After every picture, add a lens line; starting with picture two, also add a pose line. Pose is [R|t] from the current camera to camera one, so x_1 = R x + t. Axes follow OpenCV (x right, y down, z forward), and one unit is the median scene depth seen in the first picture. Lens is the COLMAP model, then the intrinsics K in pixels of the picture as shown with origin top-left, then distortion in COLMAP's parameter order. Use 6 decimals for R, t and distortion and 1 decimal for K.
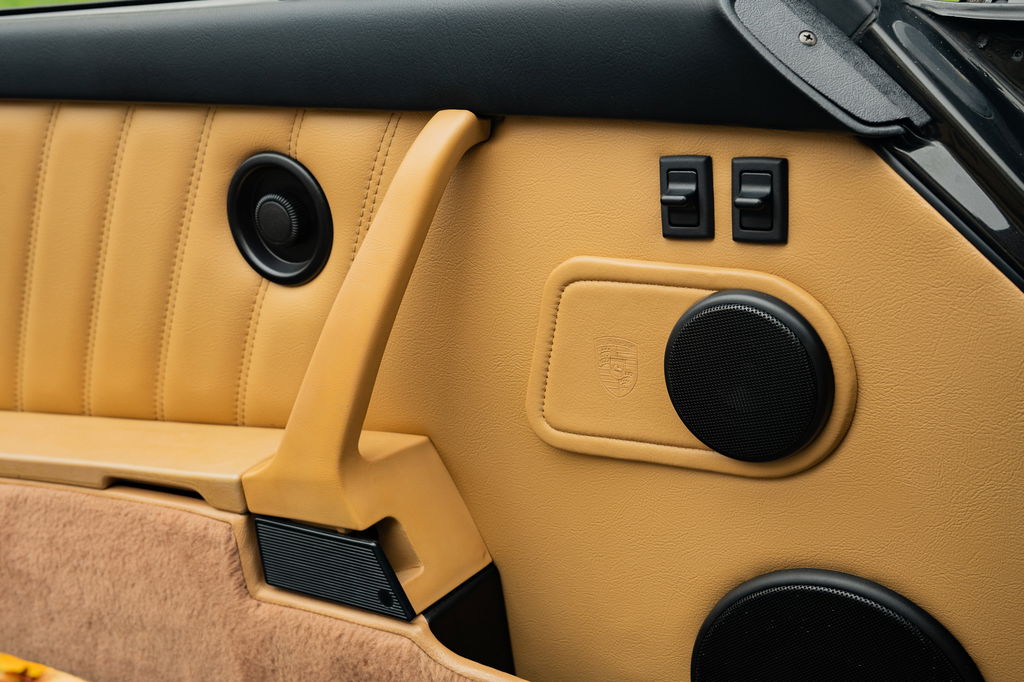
lens RADIAL K [[1571.6, 0, 512.0], [0, 1571.6, 341.0], [0, 0, 1]] dist [-0.007786, -0.074819]
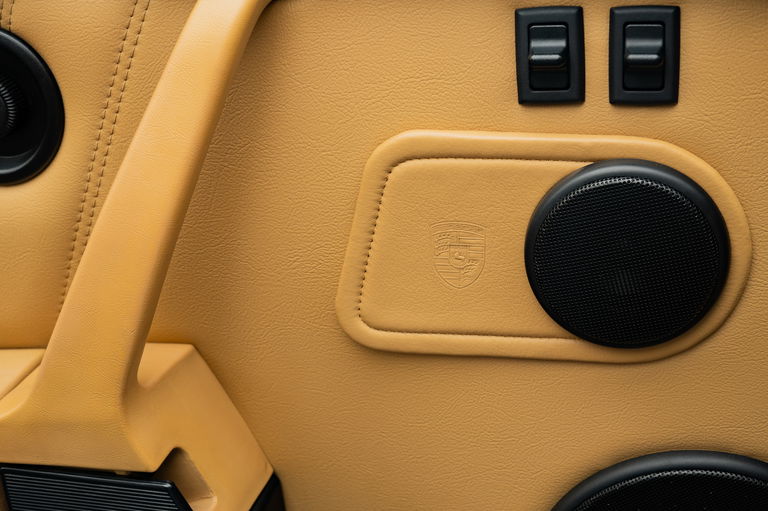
lens RADIAL K [[1178.7, 0, 384.0], [0, 1178.7, 255.5], [0, 0, 1]] dist [-0.007786, -0.074819]
pose [[0.936288, -0.098945, 0.337009, -0.196788], [0.073143, 0.993392, 0.088448, -0.044953], [-0.343533, -0.058163, 0.937338, 0.404667]]
